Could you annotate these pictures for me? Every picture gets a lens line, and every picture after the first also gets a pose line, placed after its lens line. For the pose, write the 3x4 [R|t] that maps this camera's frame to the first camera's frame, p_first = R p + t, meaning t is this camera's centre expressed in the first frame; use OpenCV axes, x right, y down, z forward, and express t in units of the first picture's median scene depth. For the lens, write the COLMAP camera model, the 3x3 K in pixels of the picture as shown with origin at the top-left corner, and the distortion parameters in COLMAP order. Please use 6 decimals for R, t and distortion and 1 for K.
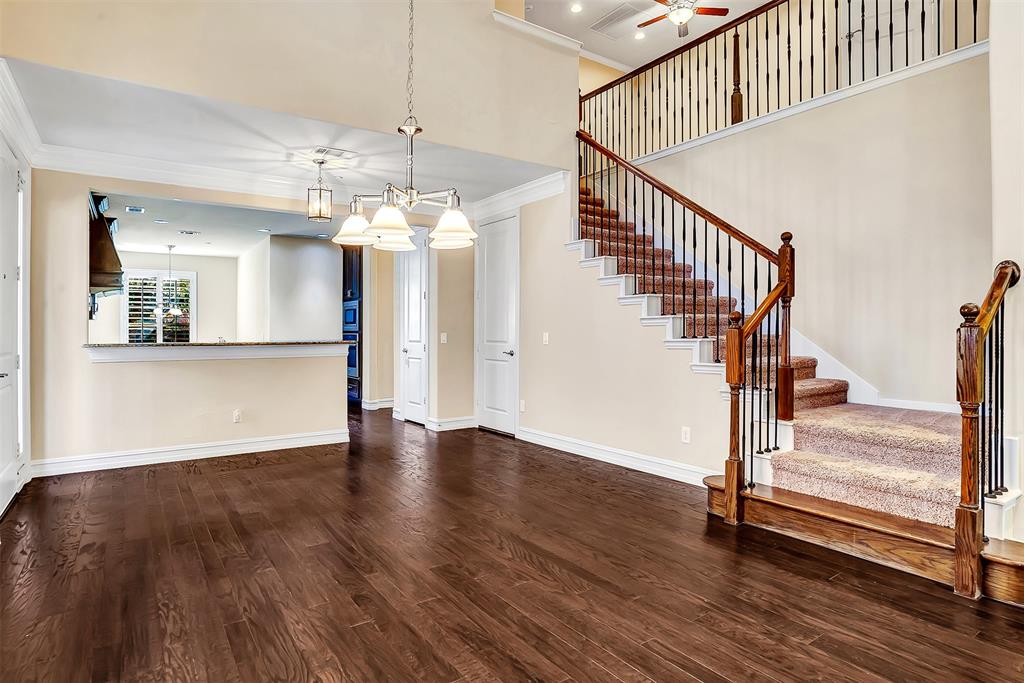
lens RADIAL K [[560.1, 0, 502.6], [0, 560.1, 317.4], [0, 0, 1]] dist [-0.038806, 0.001198]
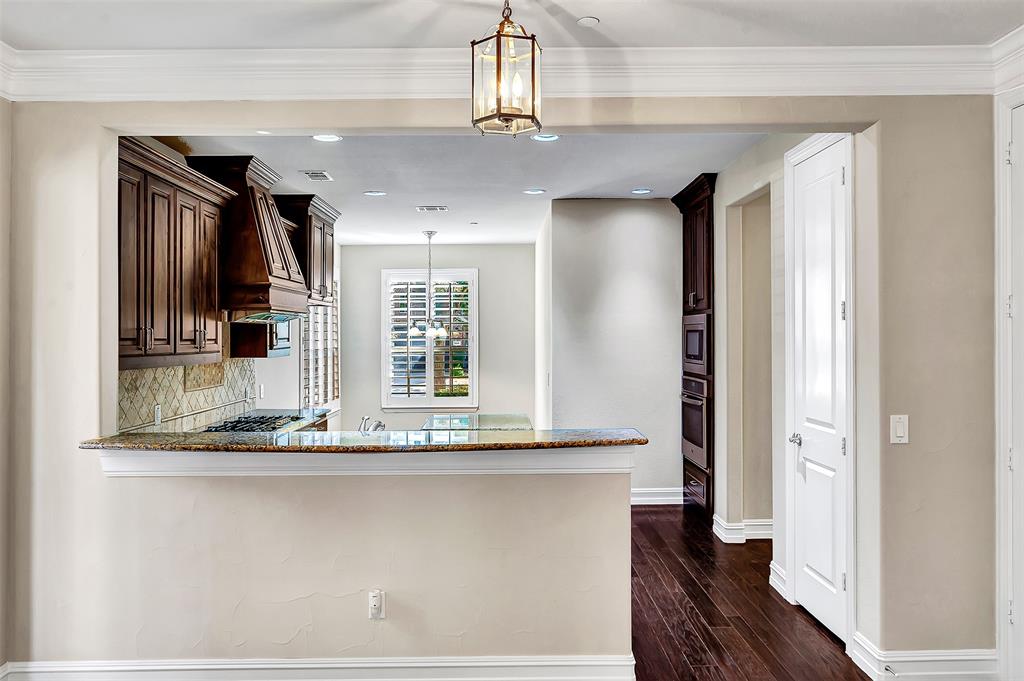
lens RADIAL K [[745.7, 0, 507.7], [0, 745.7, 332.3], [0, 0, 1]] dist [-0.001319, 0.000109]
pose [[0.832608, -0.001995, -0.553859, -0.043503], [0.016232, 0.999652, 0.020800, -0.036067], [0.553625, -0.026308, 0.832350, 0.406263]]
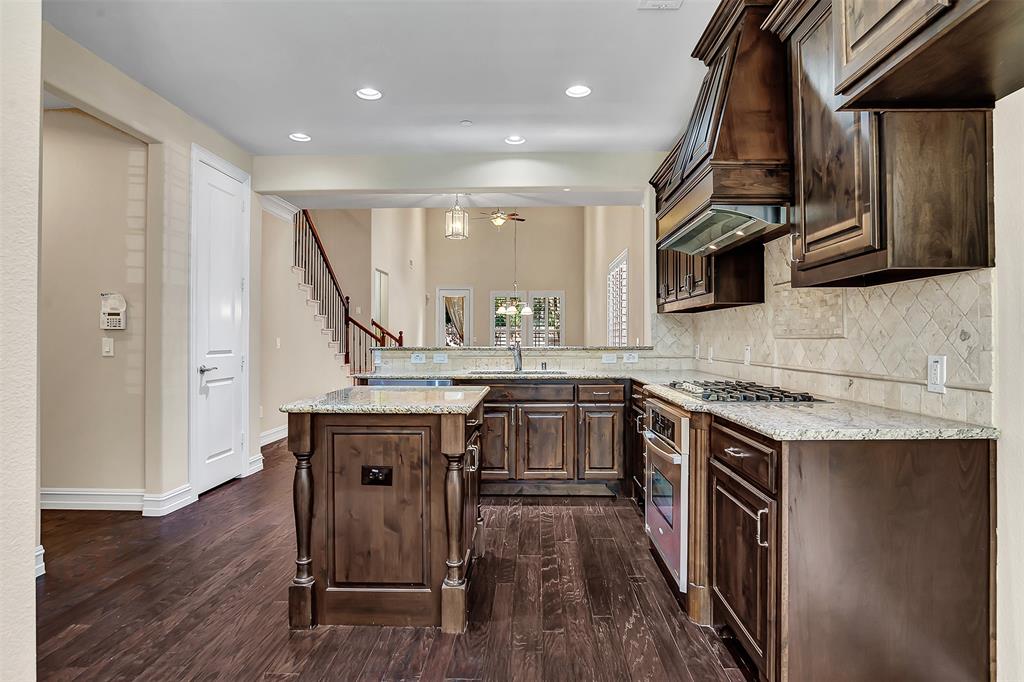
lens RADIAL K [[540.4, 0, 512.0], [0, 540.4, 341.0], [0, 0, 1]] dist [-0.038066, 0.000652]
pose [[-0.803790, 0.003441, 0.594904, -0.728826], [-0.010482, 0.999746, -0.019946, 0.037690], [-0.594821, -0.022268, -0.803549, 1.225784]]
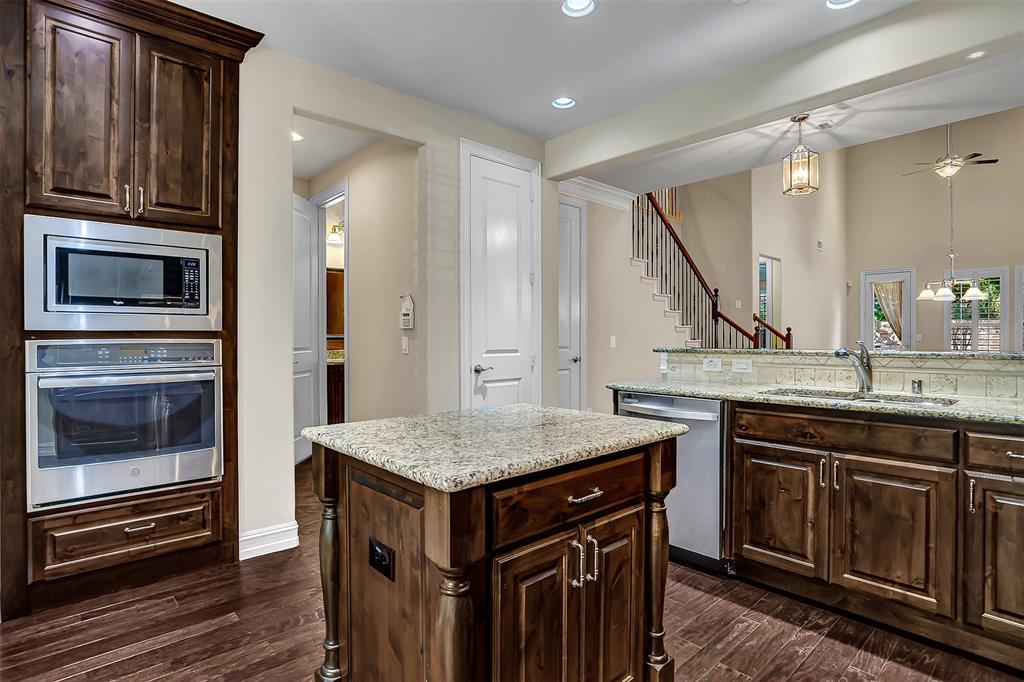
lens RADIAL K [[531.3, 0, 520.5], [0, 531.3, 342.1], [0, 0, 1]] dist [-0.056338, 0.026254]
pose [[-0.154412, -0.004121, 0.987998, -0.680748], [-0.023013, 0.999735, 0.000574, 0.031363], [-0.987739, -0.022648, -0.154465, 1.023224]]
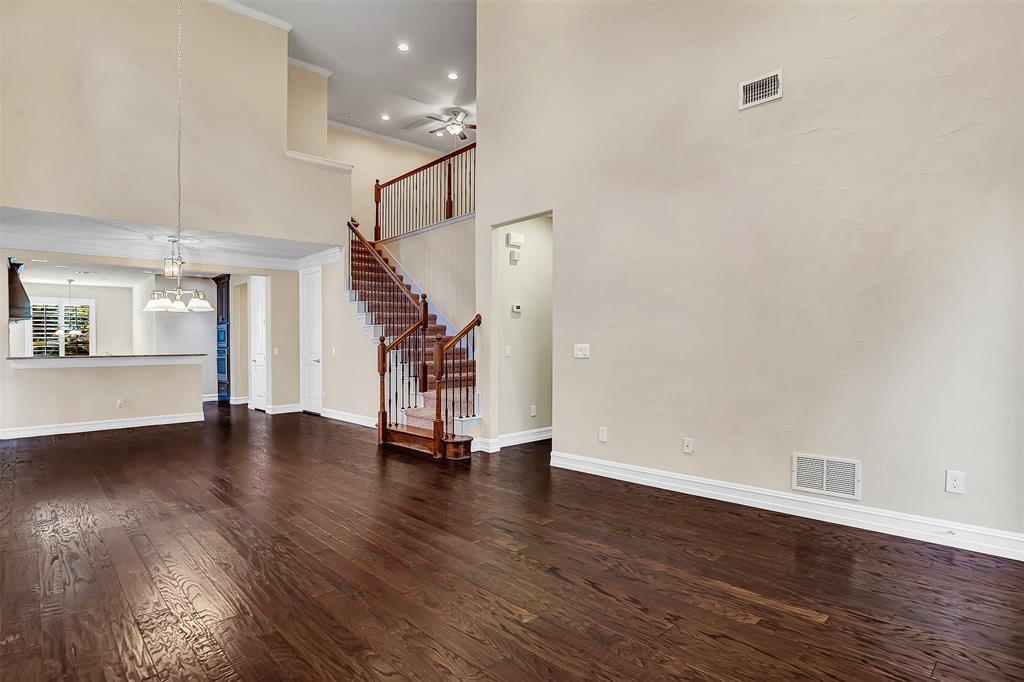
lens RADIAL K [[531.3, 0, 520.5], [0, 531.3, 342.1], [0, 0, 1]] dist [-0.056338, 0.026254]
pose [[0.985578, -0.005718, 0.169125, 0.265587], [0.002619, 0.999825, 0.018540, -0.010565], [-0.169201, -0.017830, 0.985420, -0.426983]]
